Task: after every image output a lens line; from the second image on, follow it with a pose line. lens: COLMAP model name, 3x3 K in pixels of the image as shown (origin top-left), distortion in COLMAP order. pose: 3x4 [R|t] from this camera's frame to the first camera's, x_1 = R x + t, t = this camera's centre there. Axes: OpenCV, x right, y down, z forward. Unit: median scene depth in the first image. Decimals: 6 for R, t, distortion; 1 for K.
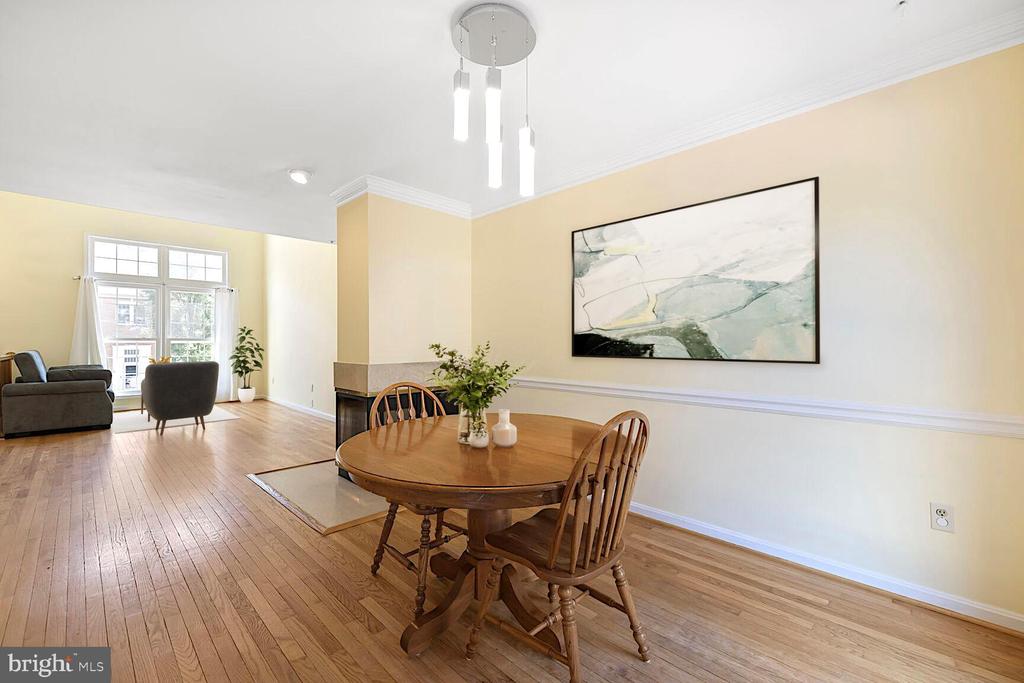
lens RADIAL K [[437.8, 0, 509.5], [0, 437.8, 338.2], [0, 0, 1]] dist [-0.002227, 0.000182]
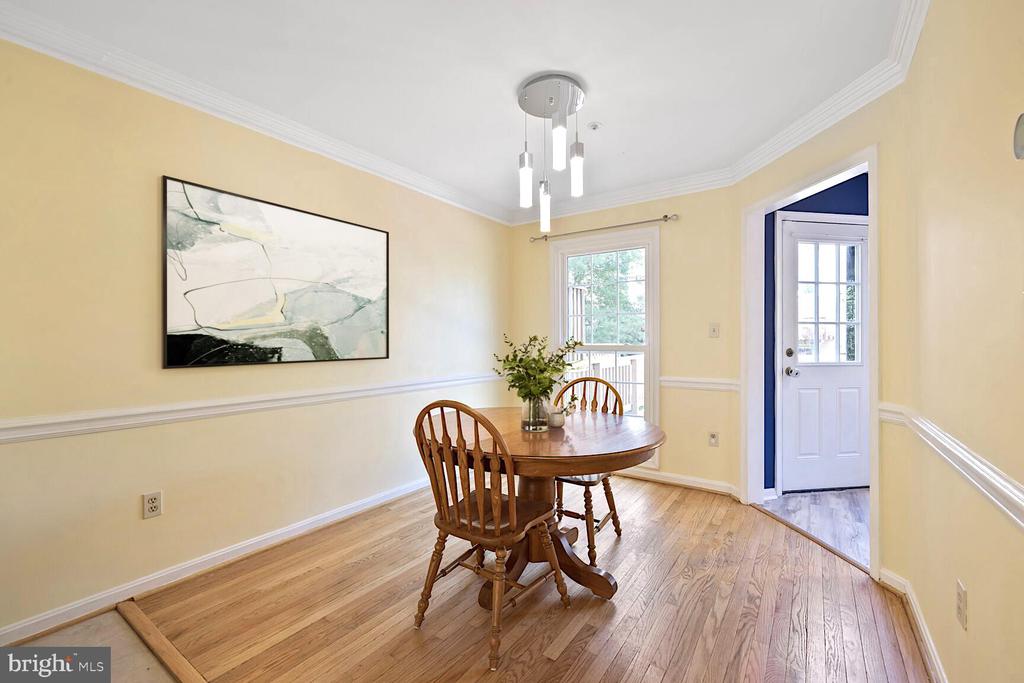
lens RADIAL K [[437.8, 0, 509.9], [0, 437.8, 330.9], [0, 0, 1]] dist [-0.002227, 0.000182]
pose [[-0.183021, 0.027024, 0.982738, -0.666083], [0.001151, 0.999627, -0.027274, 0.004688], [-0.983108, -0.003860, -0.182984, 0.701945]]
